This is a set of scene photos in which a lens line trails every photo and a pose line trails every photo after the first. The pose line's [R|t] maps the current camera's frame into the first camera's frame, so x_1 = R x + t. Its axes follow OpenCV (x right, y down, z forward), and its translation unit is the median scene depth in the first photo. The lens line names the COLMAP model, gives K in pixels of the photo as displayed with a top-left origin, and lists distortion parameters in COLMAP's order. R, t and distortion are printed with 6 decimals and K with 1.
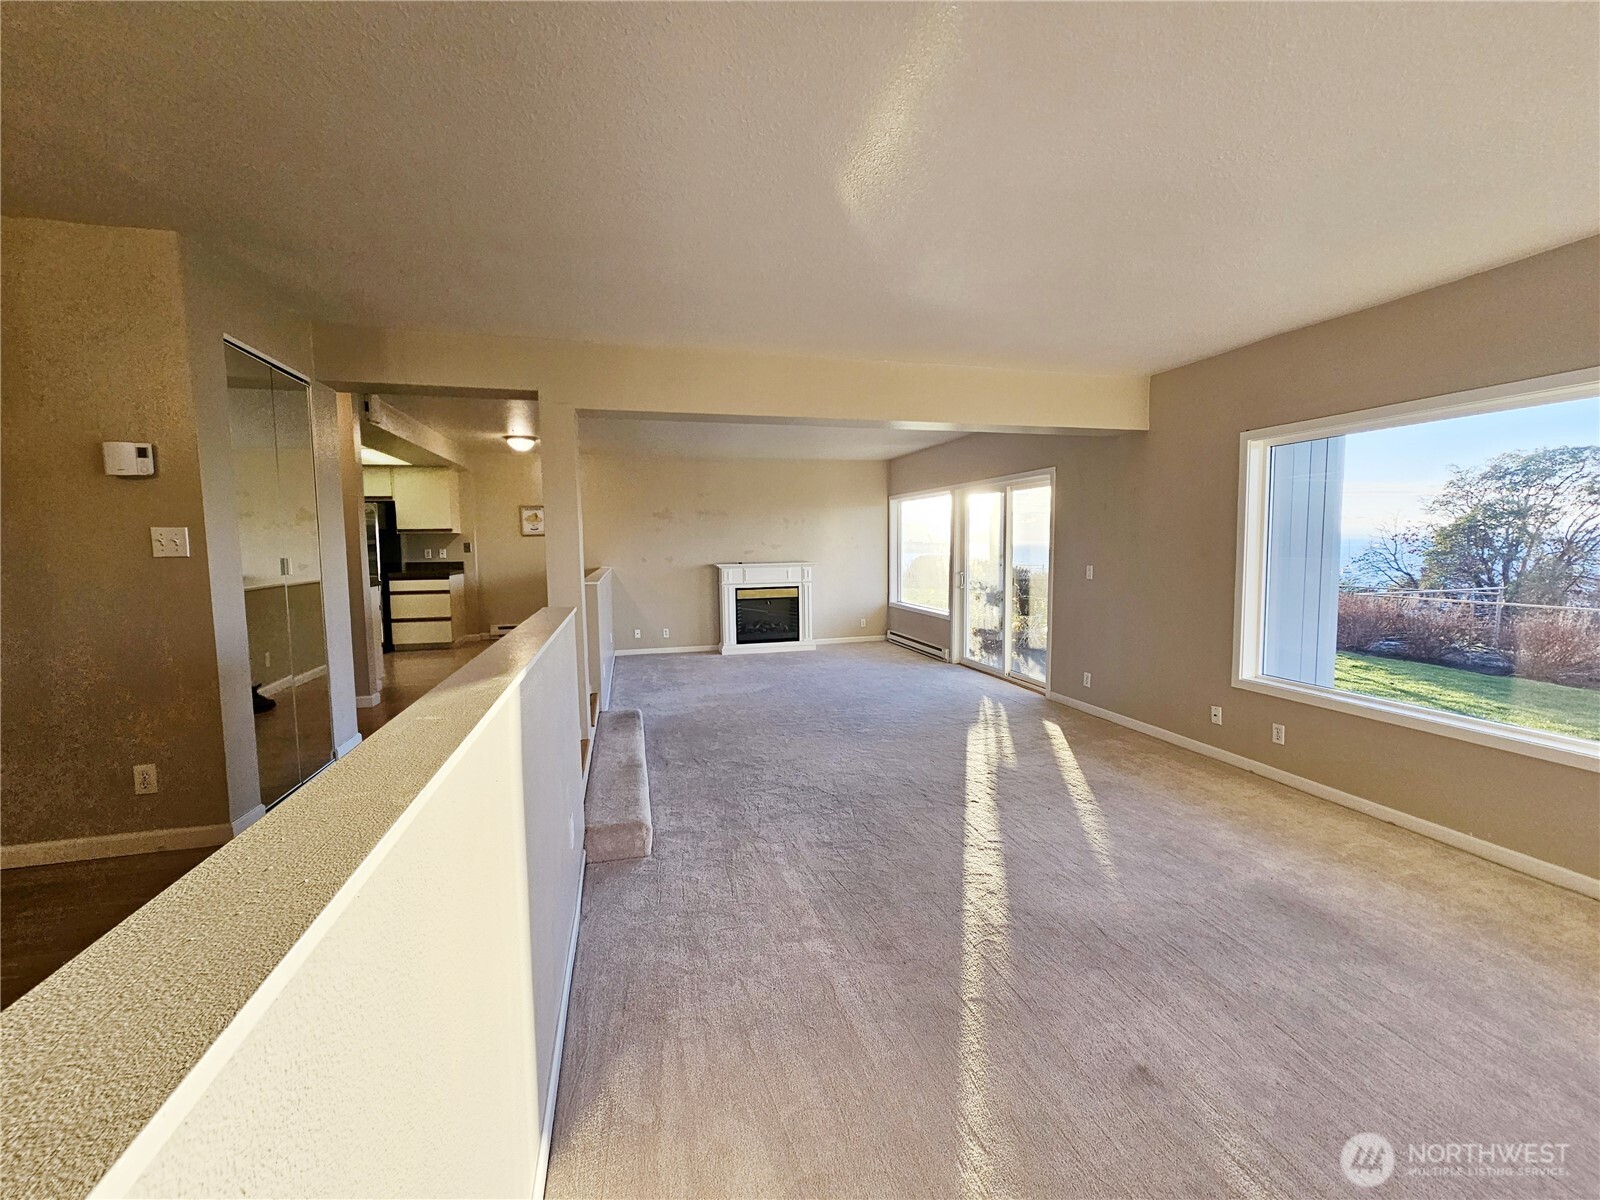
lens RADIAL K [[651.9, 0, 803.8], [0, 651.9, 589.7], [0, 0, 1]] dist [0.002532, 0.000404]
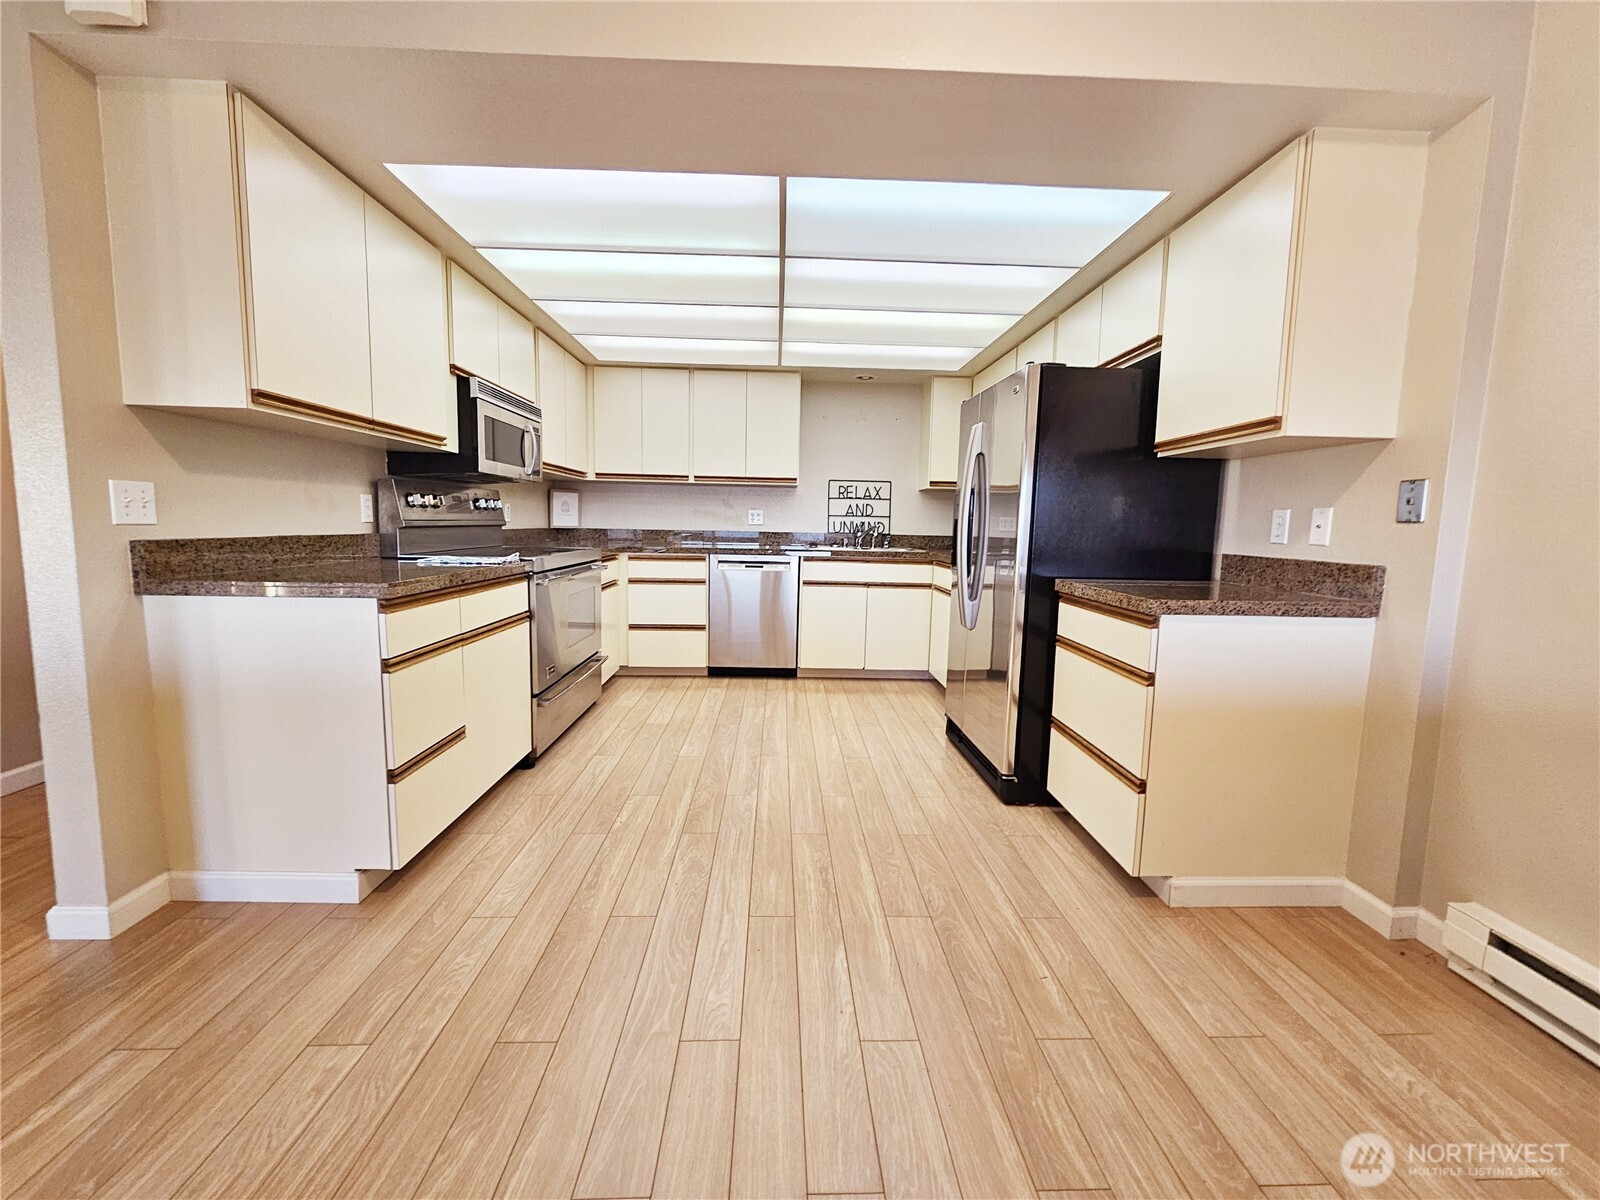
lens RADIAL K [[651.9, 0, 803.8], [0, 651.9, 589.7], [0, 0, 1]] dist [0.002532, 0.000404]
pose [[-0.215774, 0.109436, -0.970291, -0.418907], [-0.086331, 0.987670, 0.130594, -0.074904], [0.972619, 0.111945, -0.203666, 1.365968]]
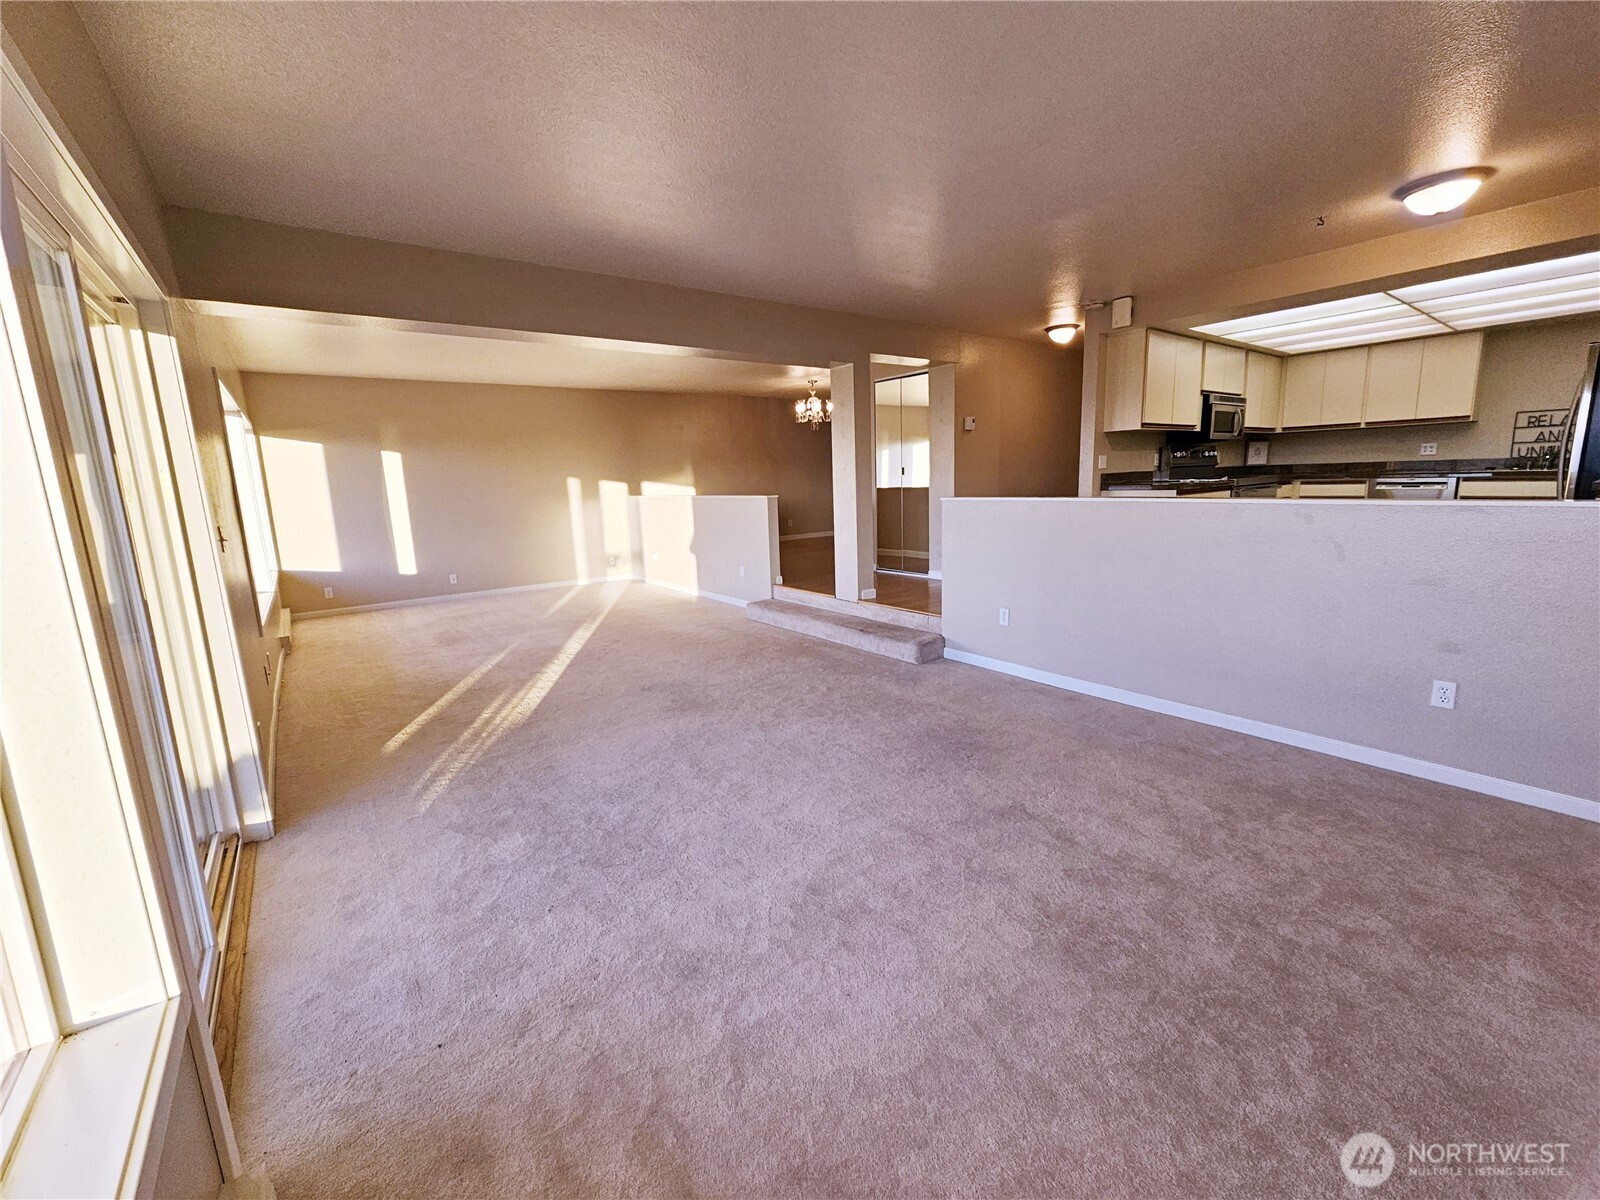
lens RADIAL K [[651.9, 0, 803.8], [0, 651.9, 589.7], [0, 0, 1]] dist [0.002532, 0.000404]
pose [[-0.921180, 0.110557, -0.373100, 0.224940], [0.019276, 0.970579, 0.240009, -0.110327], [0.388658, 0.213899, -0.896210, 1.794131]]
